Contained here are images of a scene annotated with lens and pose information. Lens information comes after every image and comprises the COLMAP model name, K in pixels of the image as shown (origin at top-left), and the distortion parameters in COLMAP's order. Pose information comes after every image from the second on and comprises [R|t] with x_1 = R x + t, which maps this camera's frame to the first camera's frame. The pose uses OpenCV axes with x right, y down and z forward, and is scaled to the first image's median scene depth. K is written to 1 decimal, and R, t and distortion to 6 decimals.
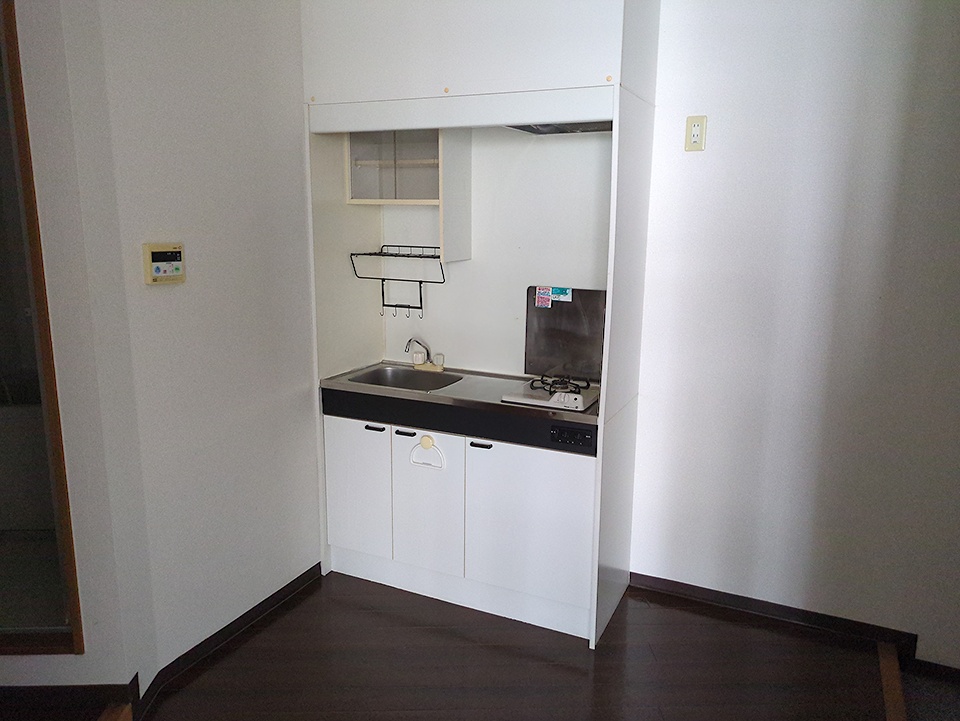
lens RADIAL K [[706.7, 0, 475.6], [0, 706.7, 361.0], [0, 0, 1]] dist [0.052374, -0.064212]
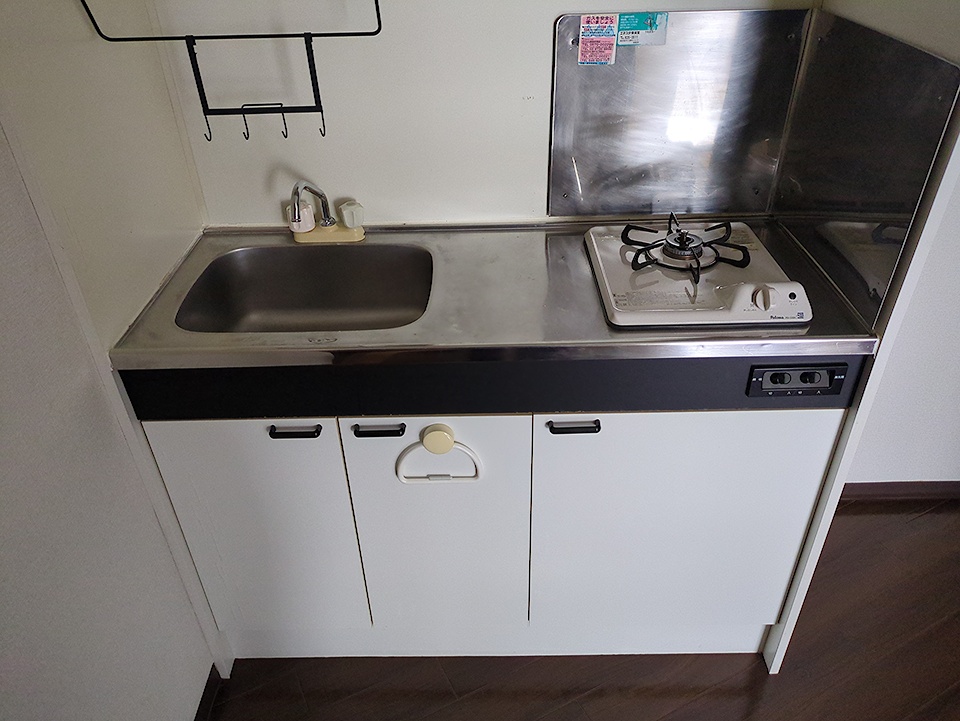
lens RADIAL K [[706.7, 0, 475.6], [0, 706.7, 361.0], [0, 0, 1]] dist [0.052374, -0.064212]
pose [[0.901556, -0.277175, 0.332220, -0.169336], [0.121255, 0.898945, 0.420944, -0.105773], [-0.415323, -0.339222, 0.844059, 0.593186]]
